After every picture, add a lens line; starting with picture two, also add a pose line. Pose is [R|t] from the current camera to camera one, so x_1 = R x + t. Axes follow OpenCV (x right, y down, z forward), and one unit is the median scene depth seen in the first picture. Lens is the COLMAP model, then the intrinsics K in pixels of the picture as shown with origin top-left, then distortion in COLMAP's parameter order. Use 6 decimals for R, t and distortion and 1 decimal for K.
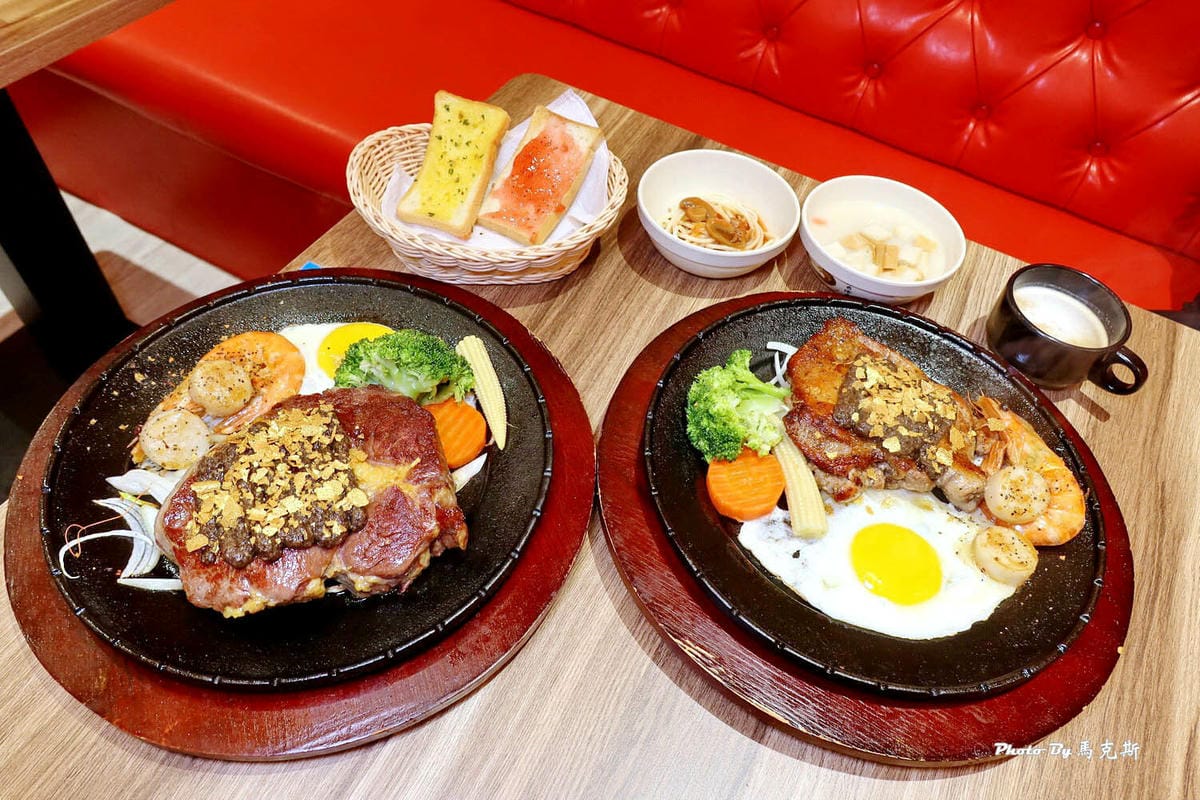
lens RADIAL K [[831.8, 0, 601.0], [0, 831.8, 379.9], [0, 0, 1]] dist [-0.023070, -0.000198]
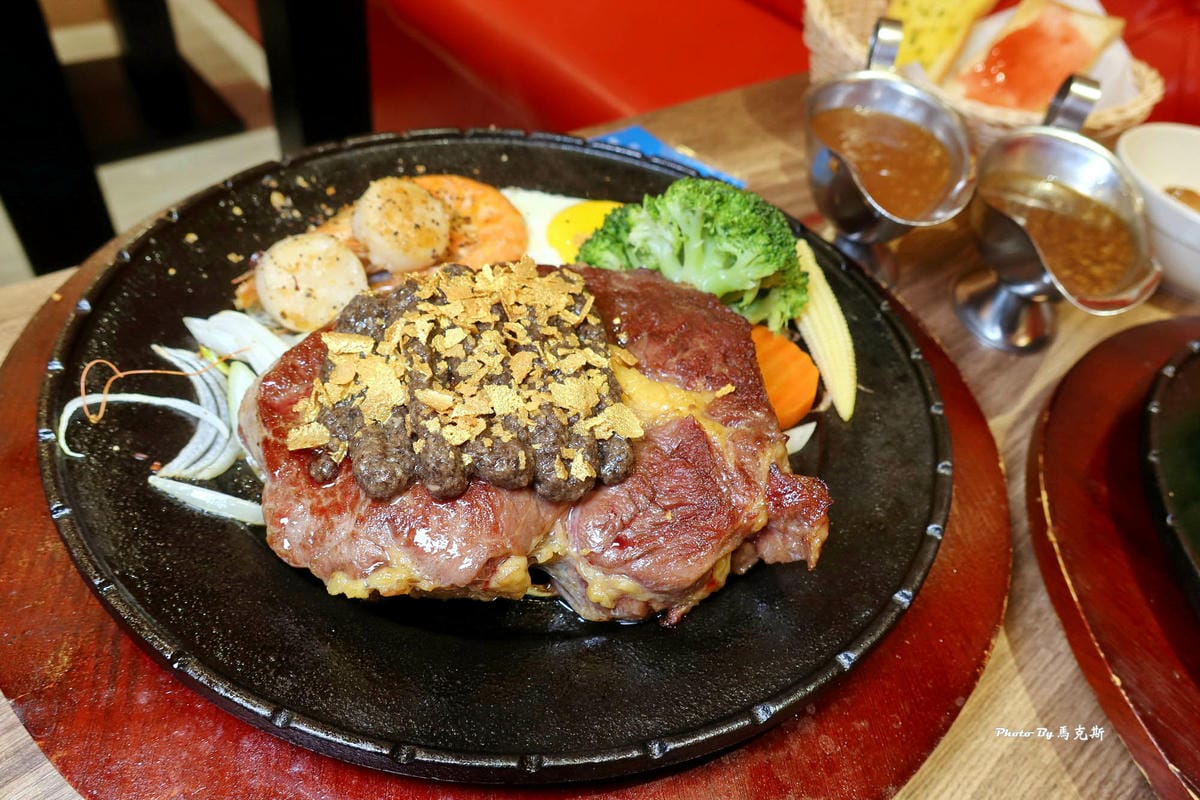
lens RADIAL K [[803.7, 0, 600.0], [0, 803.7, 400.0], [0, 0, 1]] dist [-0.021901, 0.000350]
pose [[0.973145, 0.190465, -0.129275, -0.244128], [-0.202976, 0.974889, -0.091609, 0.176569], [0.108580, 0.115388, 0.987368, 0.508723]]
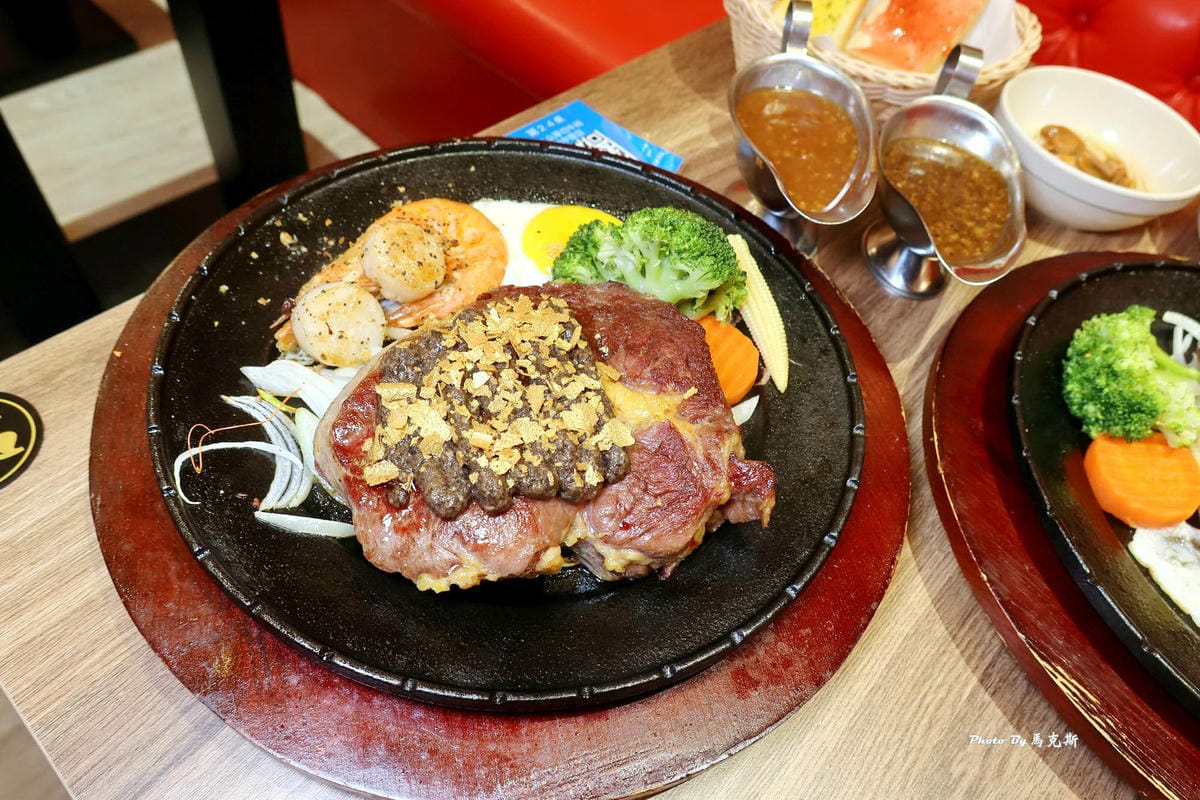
lens RADIAL K [[803.7, 0, 600.0], [0, 803.7, 400.0], [0, 0, 1]] dist [-0.021901, 0.000350]
pose [[0.993390, 0.110575, -0.030811, -0.288559], [-0.109262, 0.993148, 0.041464, 0.090278], [0.035185, -0.037823, 0.998665, 0.352373]]
